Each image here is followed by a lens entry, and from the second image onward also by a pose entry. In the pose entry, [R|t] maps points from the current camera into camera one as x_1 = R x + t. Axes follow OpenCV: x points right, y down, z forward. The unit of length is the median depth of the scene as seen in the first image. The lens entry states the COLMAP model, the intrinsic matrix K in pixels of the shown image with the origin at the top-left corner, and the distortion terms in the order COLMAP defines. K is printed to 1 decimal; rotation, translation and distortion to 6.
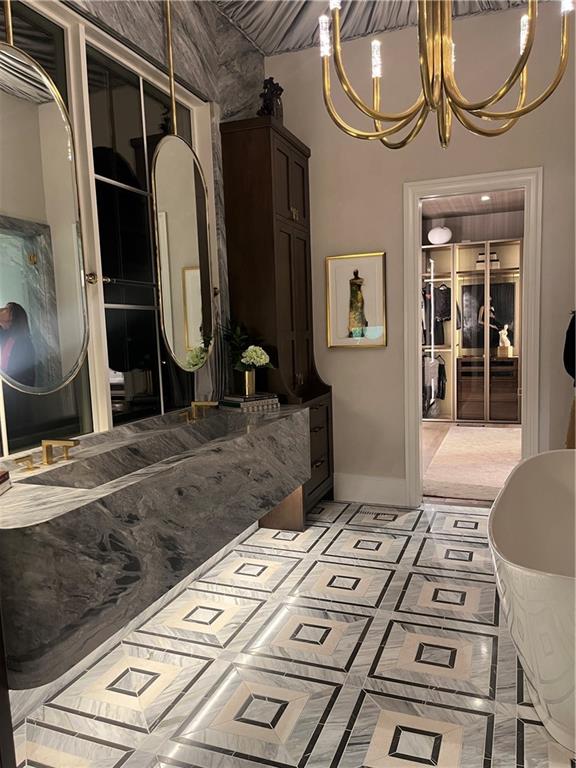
lens RADIAL K [[581.2, 0, 286.7], [0, 581.2, 384.9], [0, 0, 1]] dist [0.060477, -0.077692]
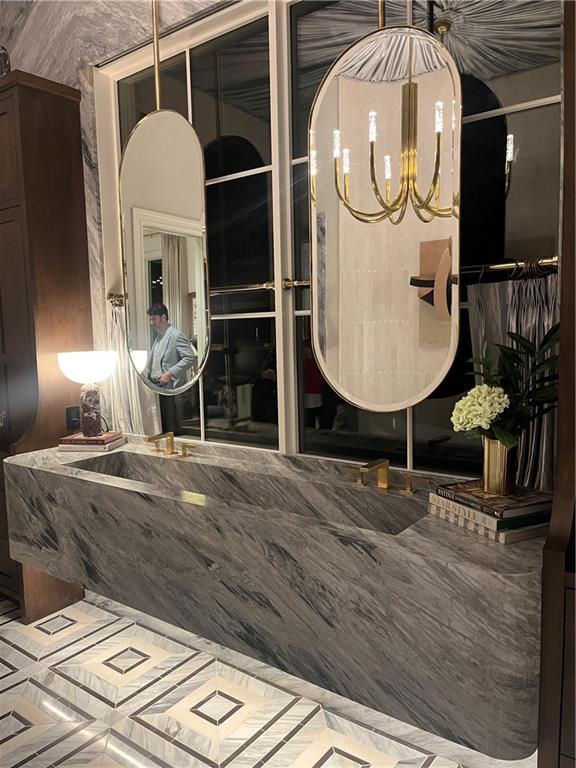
lens RADIAL K [[581.2, 0, 286.9], [0, 581.2, 386.3], [0, 0, 1]] dist [0.060477, -0.077692]
pose [[-0.275049, 0.132207, -0.952297, 0.608939], [-0.062245, 0.985973, 0.154861, -0.187446], [0.959413, 0.101870, -0.262962, 1.436749]]
